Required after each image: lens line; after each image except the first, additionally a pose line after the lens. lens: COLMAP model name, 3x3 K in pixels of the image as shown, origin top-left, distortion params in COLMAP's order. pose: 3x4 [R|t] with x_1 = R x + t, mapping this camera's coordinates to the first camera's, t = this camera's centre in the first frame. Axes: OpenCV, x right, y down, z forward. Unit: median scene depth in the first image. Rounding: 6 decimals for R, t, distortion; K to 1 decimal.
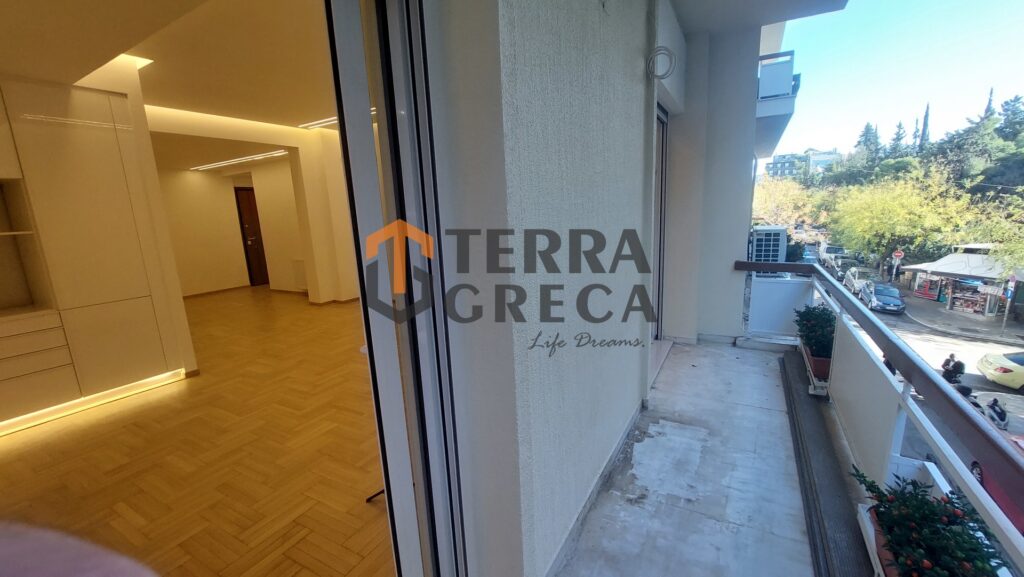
lens RADIAL K [[411.2, 0, 509.0], [0, 411.2, 291.1], [0, 0, 1]] dist [-0.018148, -0.000300]
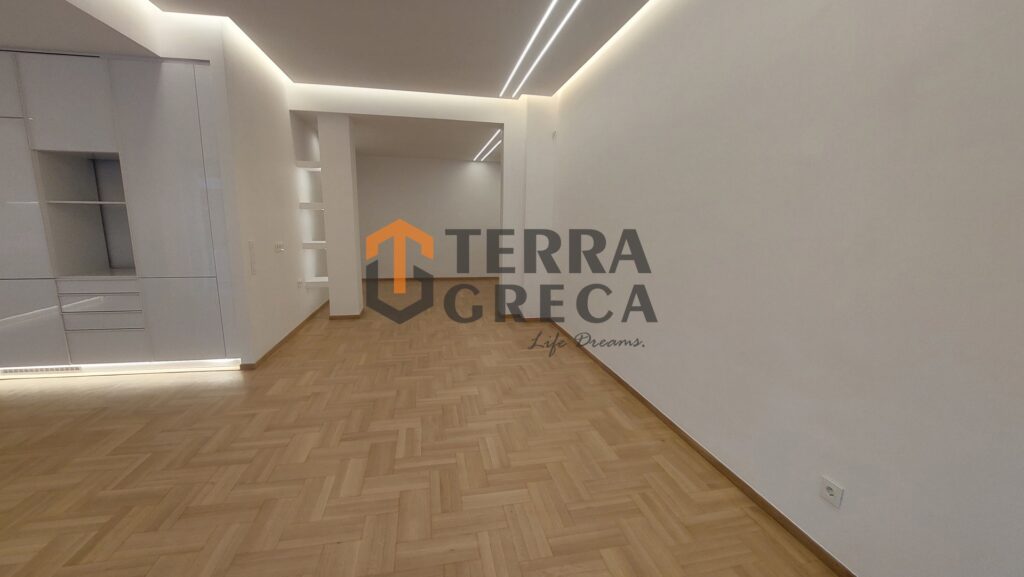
lens RADIAL K [[411.2, 0, 508.8], [0, 411.2, 292.2], [0, 0, 1]] dist [-0.018148, -0.000300]
pose [[0.649383, 0.183792, -0.737918, 0.271757], [-0.184039, 0.979492, 0.082002, -0.158532], [0.737856, 0.082555, 0.669890, 0.874842]]
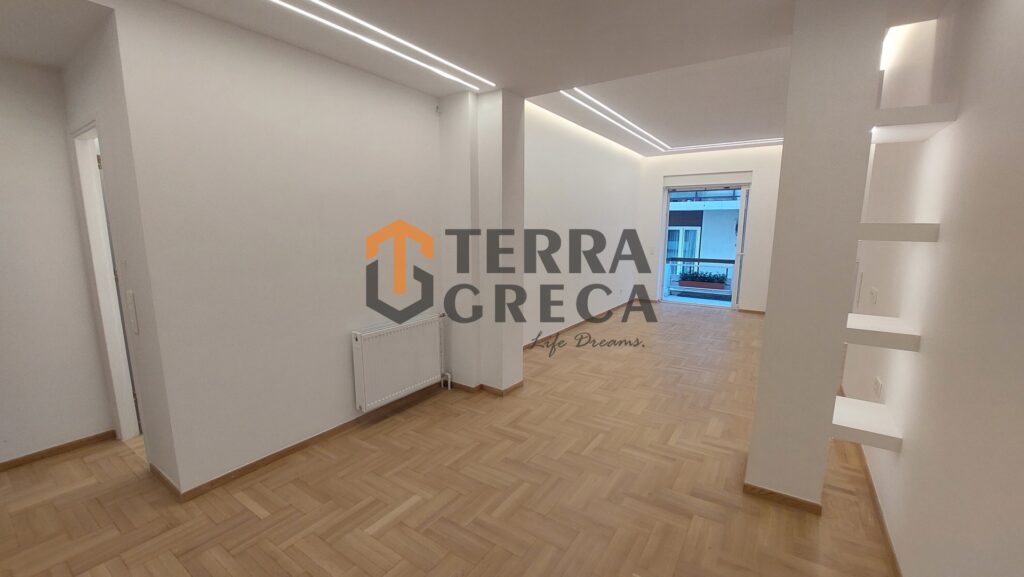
lens RADIAL K [[411.2, 0, 513.6], [0, 411.2, 289.6], [0, 0, 1]] dist [-0.018148, -0.000300]
pose [[0.087085, -0.115238, 0.989513, -1.833250], [0.182072, 0.978397, 0.097920, -0.279664], [-0.979421, 0.171635, 0.106185, 1.739183]]
